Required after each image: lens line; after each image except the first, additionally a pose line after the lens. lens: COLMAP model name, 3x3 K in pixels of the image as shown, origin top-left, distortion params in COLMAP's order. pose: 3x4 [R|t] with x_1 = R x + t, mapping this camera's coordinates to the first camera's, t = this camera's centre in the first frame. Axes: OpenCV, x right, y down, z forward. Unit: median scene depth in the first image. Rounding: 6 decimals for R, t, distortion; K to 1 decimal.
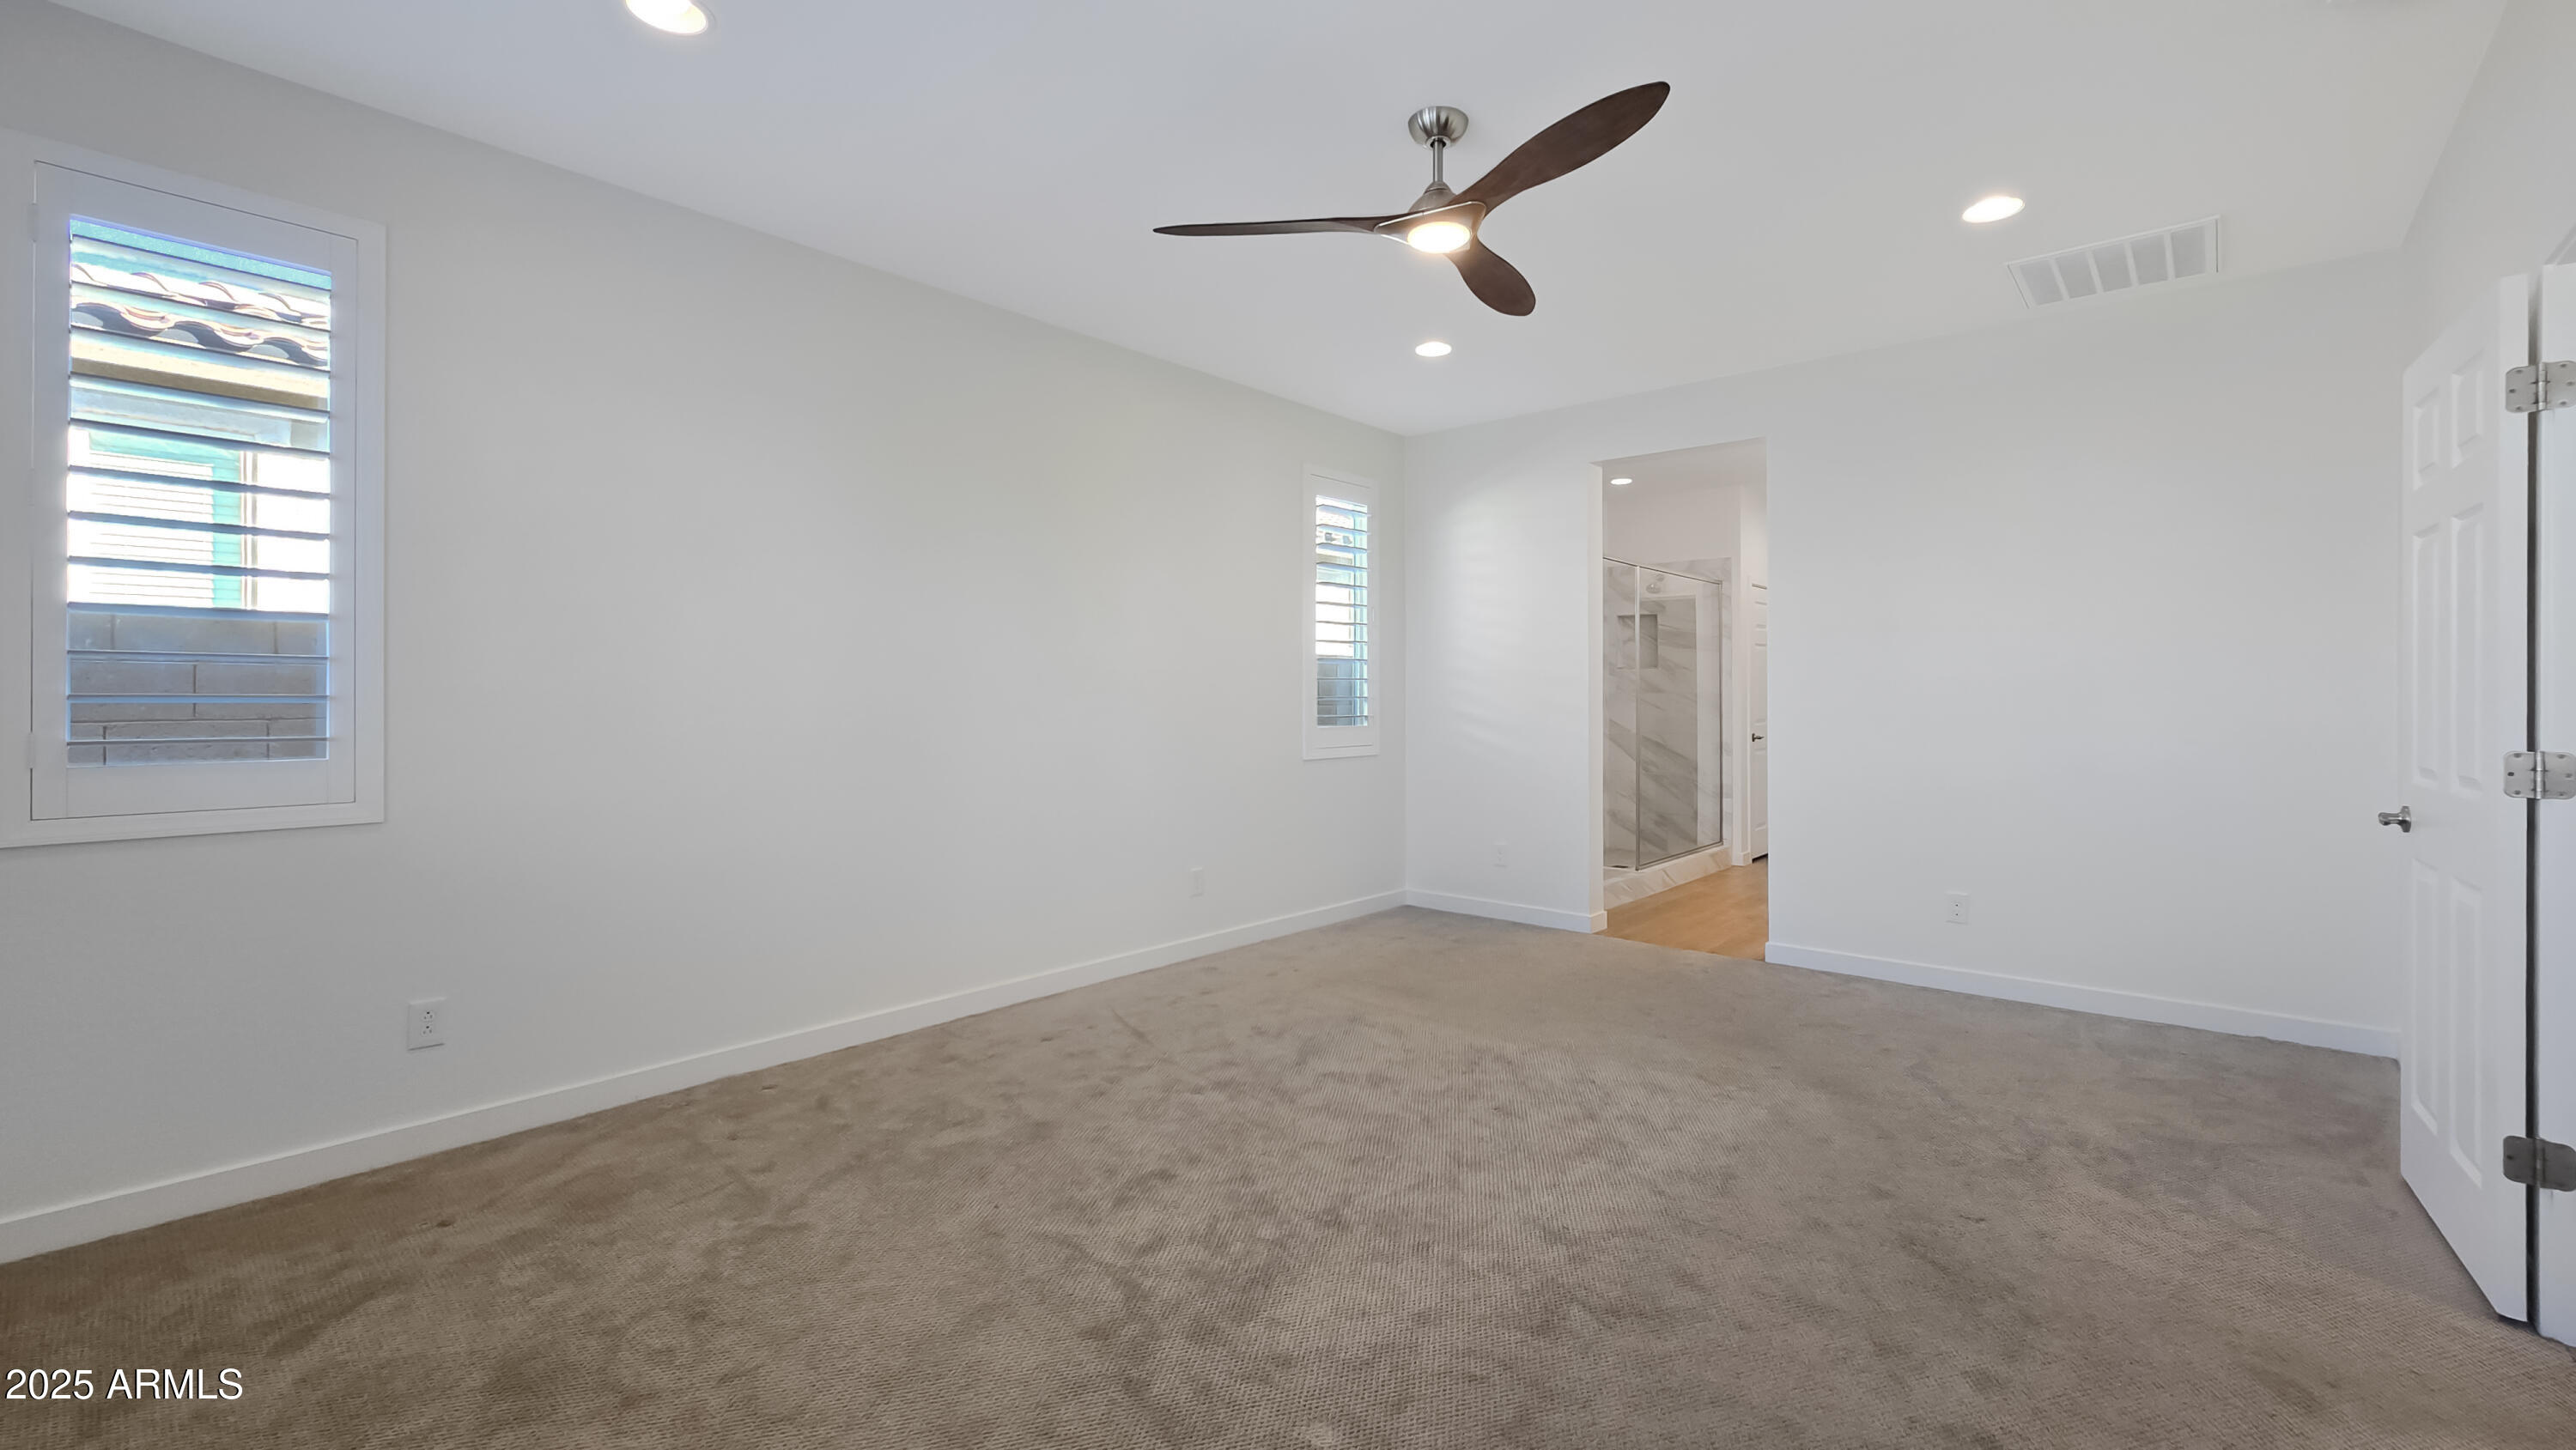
lens RADIAL K [[1065.4, 0, 1311.9], [0, 1065.4, 703.5], [0, 0, 1]] dist [-0.002451, 0.000250]
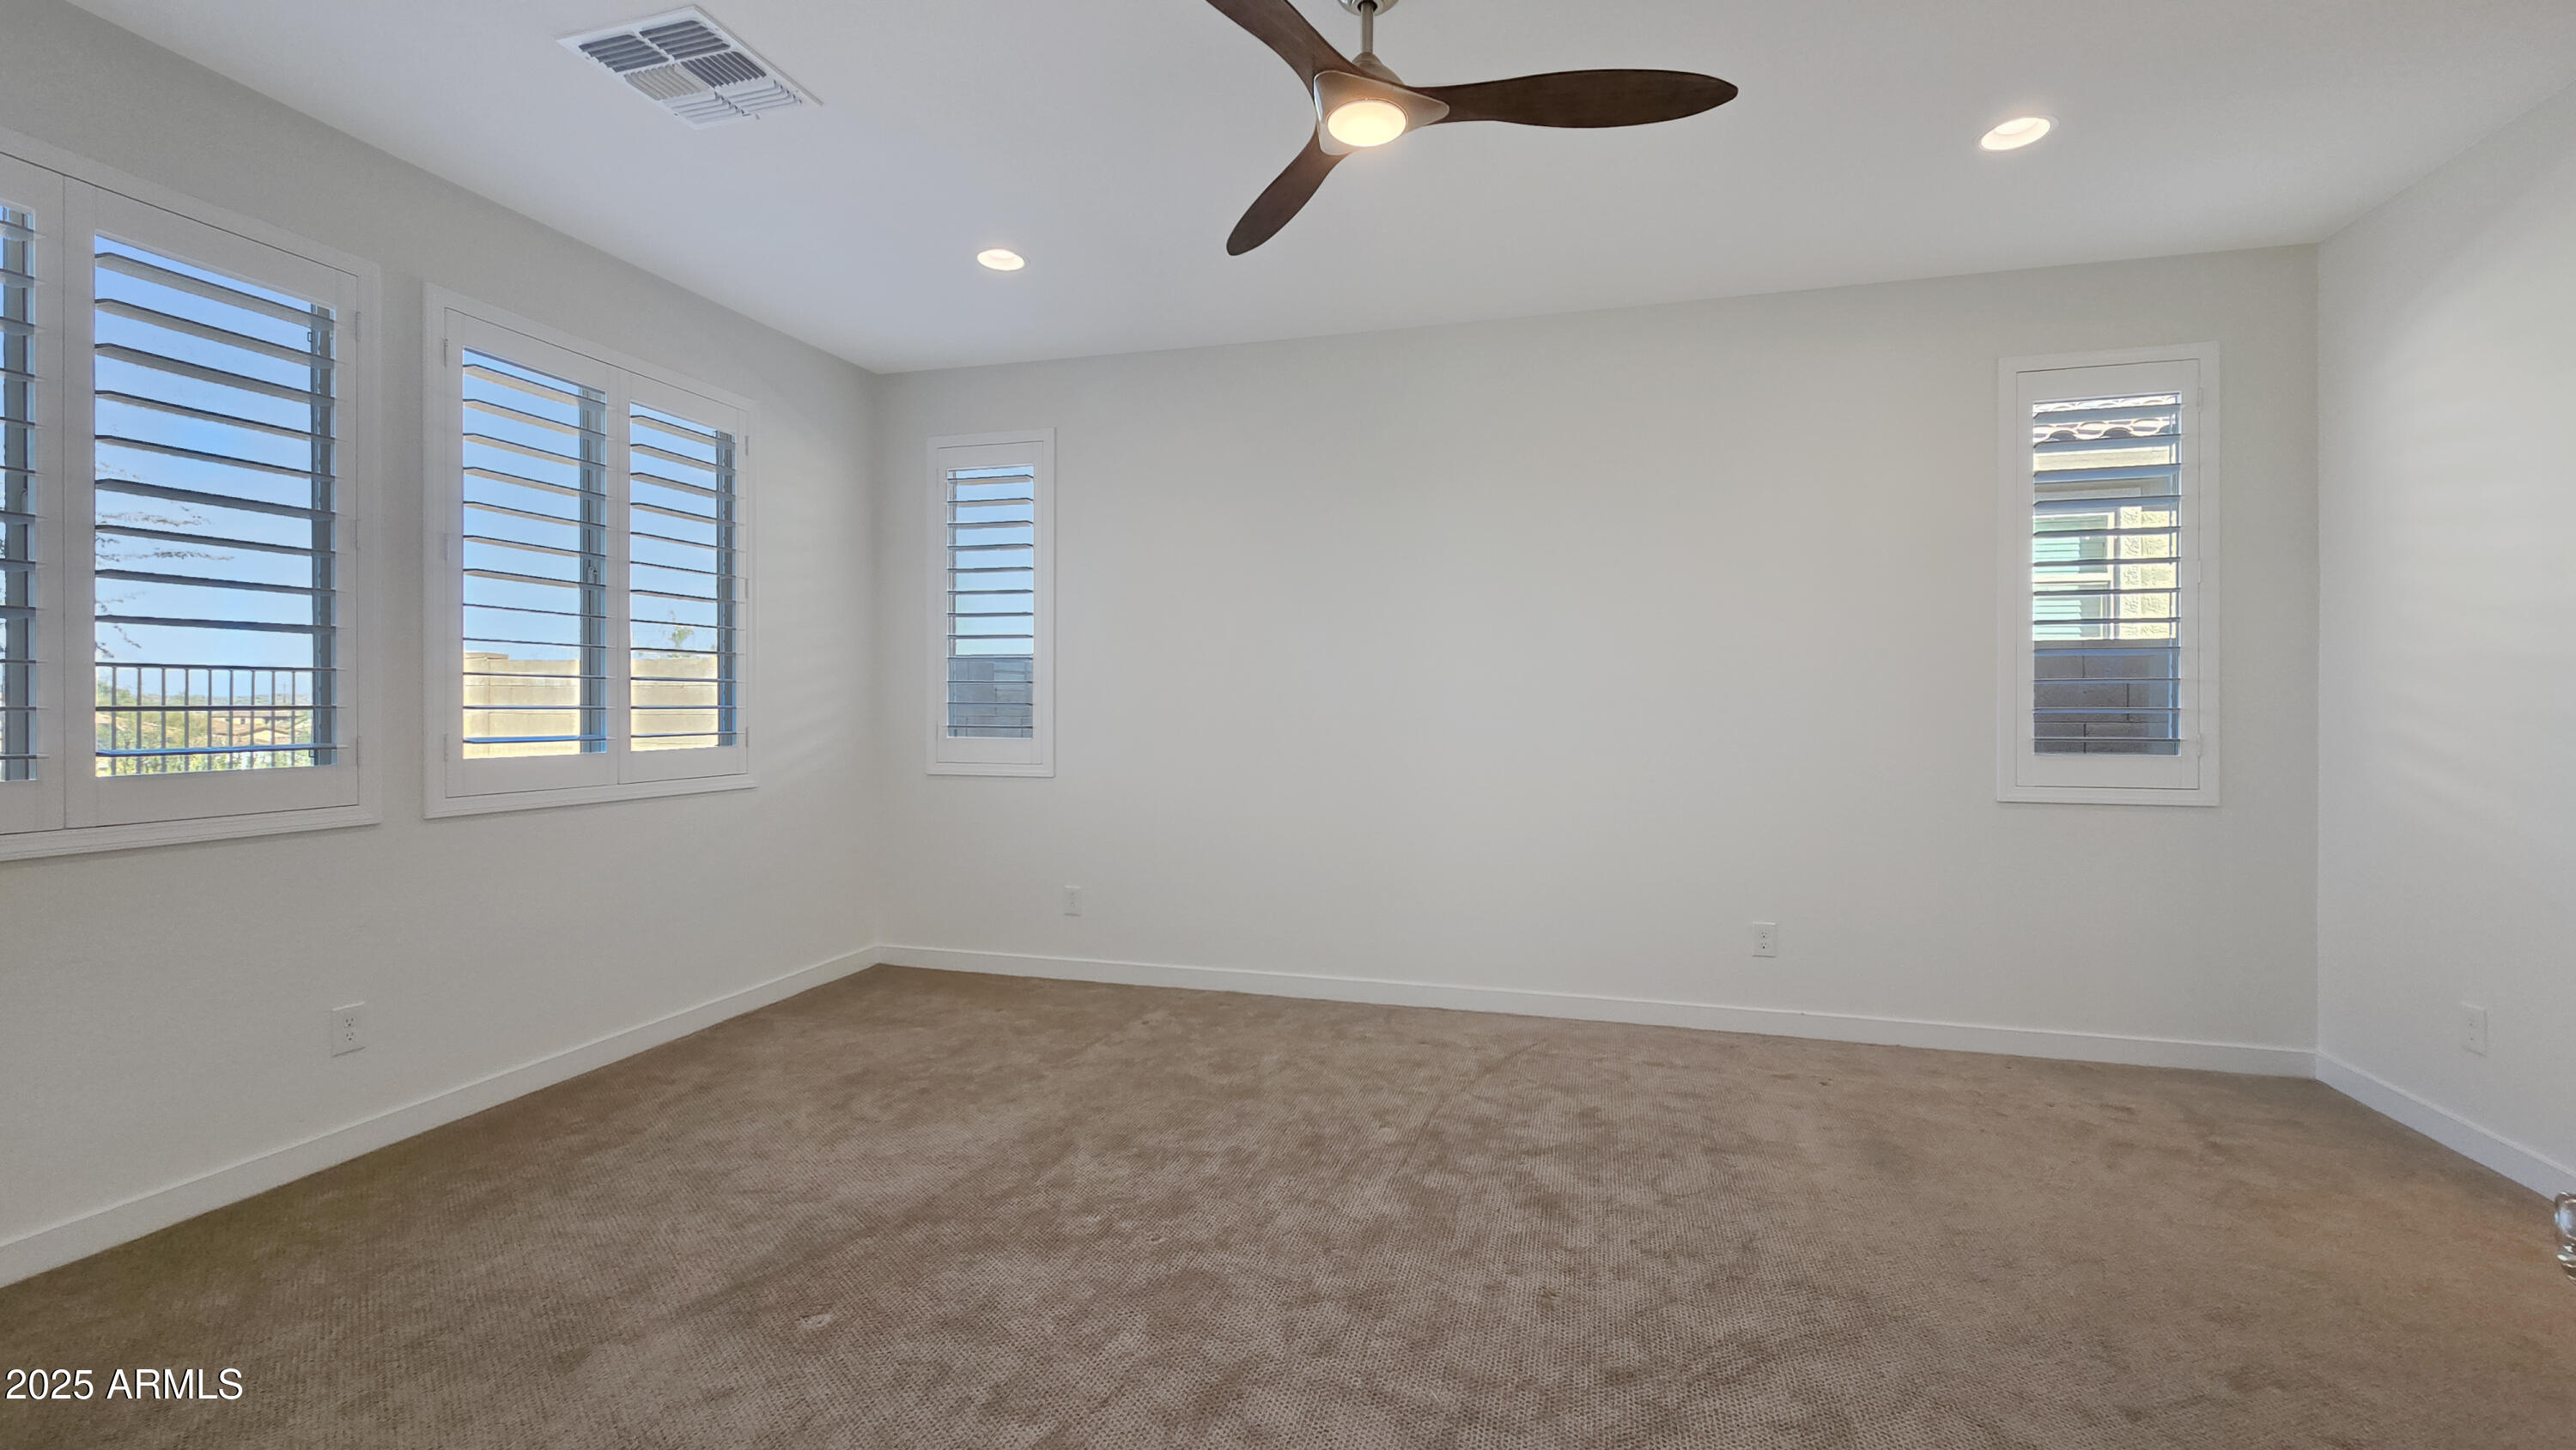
lens RADIAL K [[1065.4, 0, 1290.2], [0, 1065.4, 706.0], [0, 0, 1]] dist [-0.002451, 0.000250]
pose [[0.420119, 0.000919, -0.907469, 0.697297], [-0.011566, 0.999924, -0.004342, 0.002693], [0.907396, 0.012320, 0.420097, 0.523535]]
